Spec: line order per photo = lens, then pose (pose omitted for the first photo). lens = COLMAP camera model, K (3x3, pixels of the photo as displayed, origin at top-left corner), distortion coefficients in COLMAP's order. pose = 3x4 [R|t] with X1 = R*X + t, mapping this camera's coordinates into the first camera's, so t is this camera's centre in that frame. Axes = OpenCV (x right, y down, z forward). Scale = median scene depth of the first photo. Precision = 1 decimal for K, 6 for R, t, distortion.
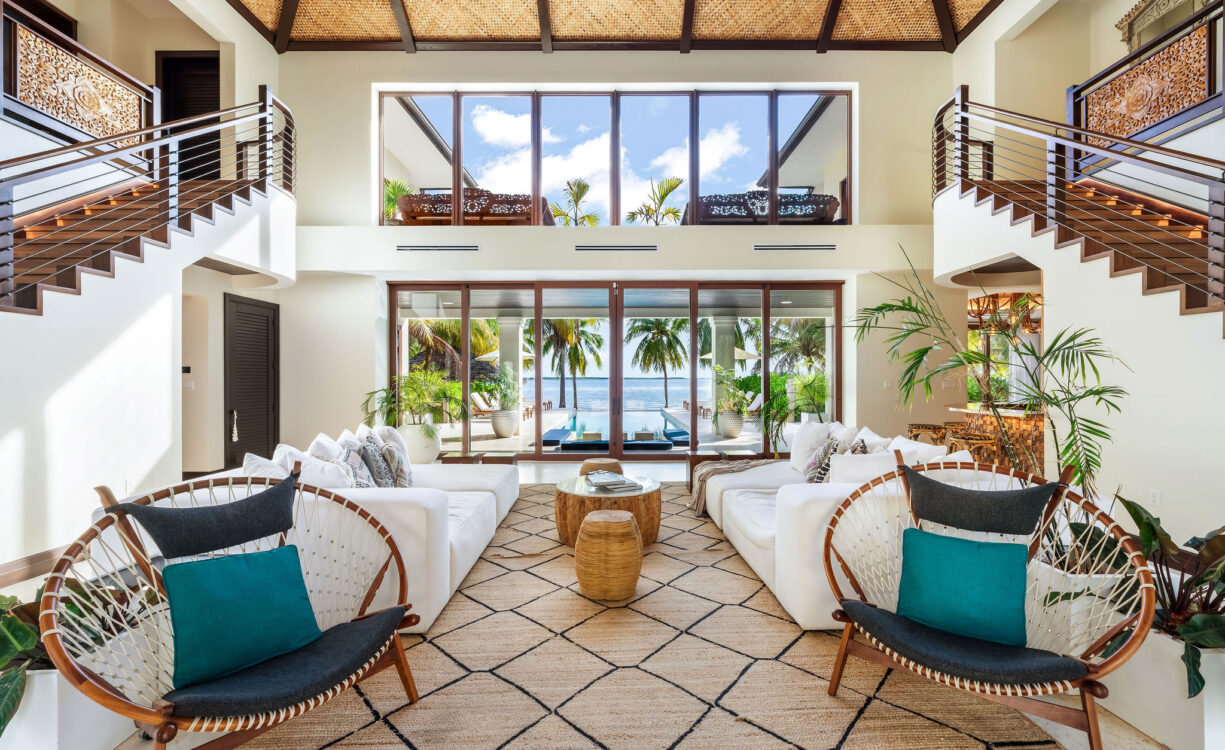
lens RADIAL K [[515.3, 0, 612.5], [0, 515.3, 375.0], [0, 0, 1]] dist [0.000611, 0.000160]
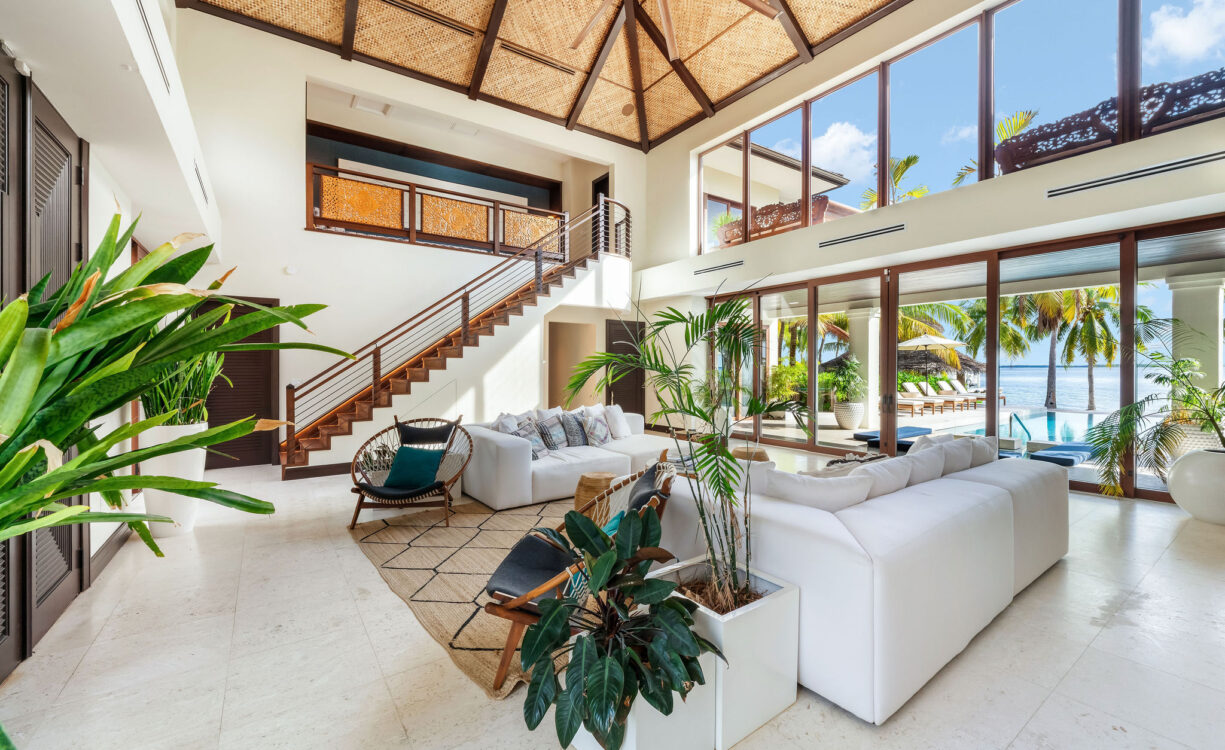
lens RADIAL K [[493.5, 0, 612.2], [0, 493.5, 359.3], [0, 0, 1]] dist [-0.001235, -0.000101]
pose [[0.575649, -0.014581, -0.817567, 0.441810], [0.008993, 0.999893, -0.011501, -0.012509], [0.817647, -0.000732, 0.575719, 0.092710]]
